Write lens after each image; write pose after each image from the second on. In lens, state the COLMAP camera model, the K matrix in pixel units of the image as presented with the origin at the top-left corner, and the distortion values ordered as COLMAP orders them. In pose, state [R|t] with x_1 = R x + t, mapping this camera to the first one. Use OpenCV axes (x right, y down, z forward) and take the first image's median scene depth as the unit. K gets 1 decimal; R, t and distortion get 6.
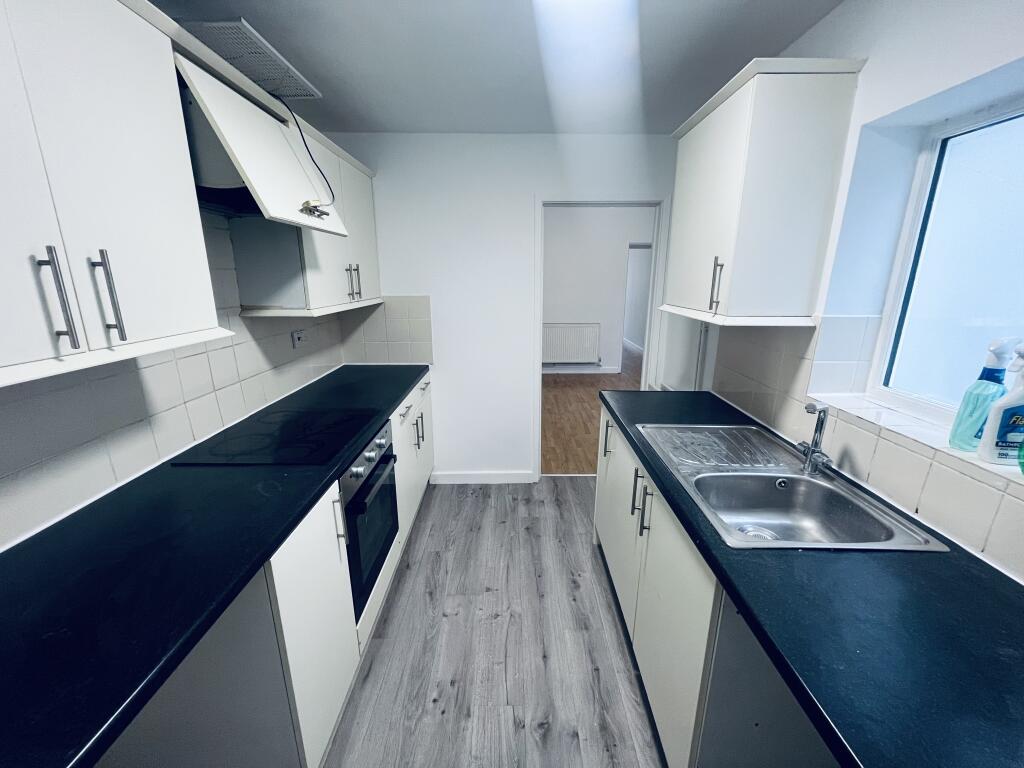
lens RADIAL K [[410.4, 0, 511.2], [0, 410.4, 383.2], [0, 0, 1]] dist [-0.002089, -0.000072]
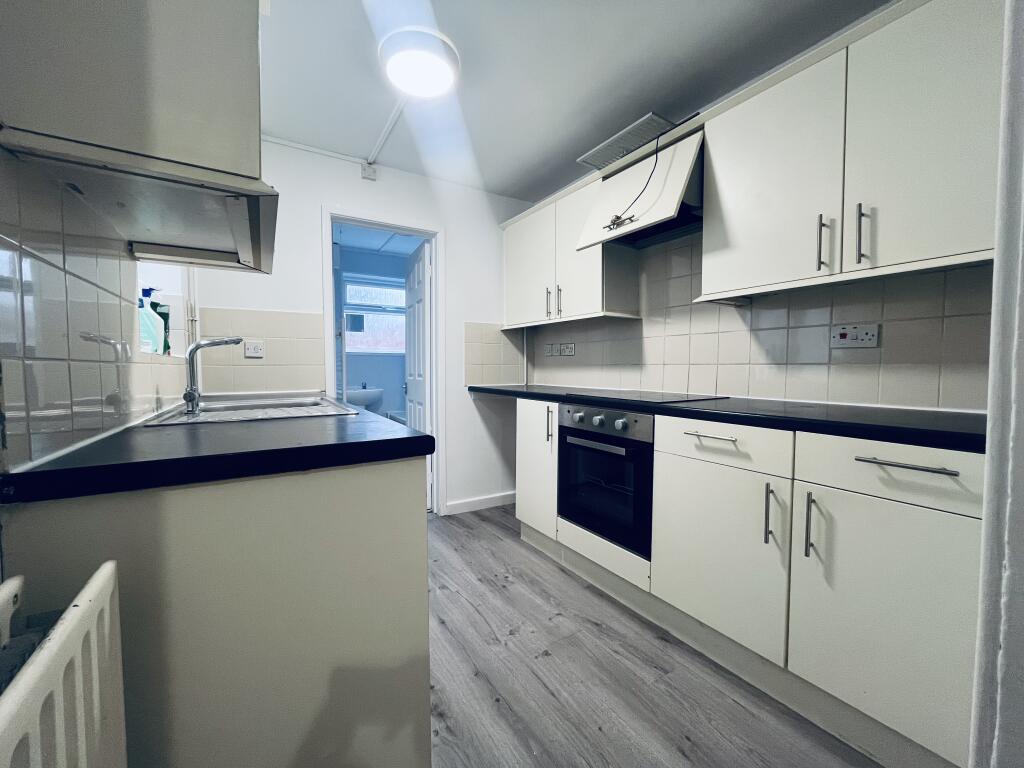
lens RADIAL K [[410.4, 0, 509.9], [0, 410.4, 382.2], [0, 0, 1]] dist [-0.002089, -0.000072]
pose [[-0.847169, 0.020239, -0.530938, 0.414129], [-0.135821, 0.957824, 0.253230, -0.157252], [0.513671, 0.286641, -0.808690, 1.539525]]
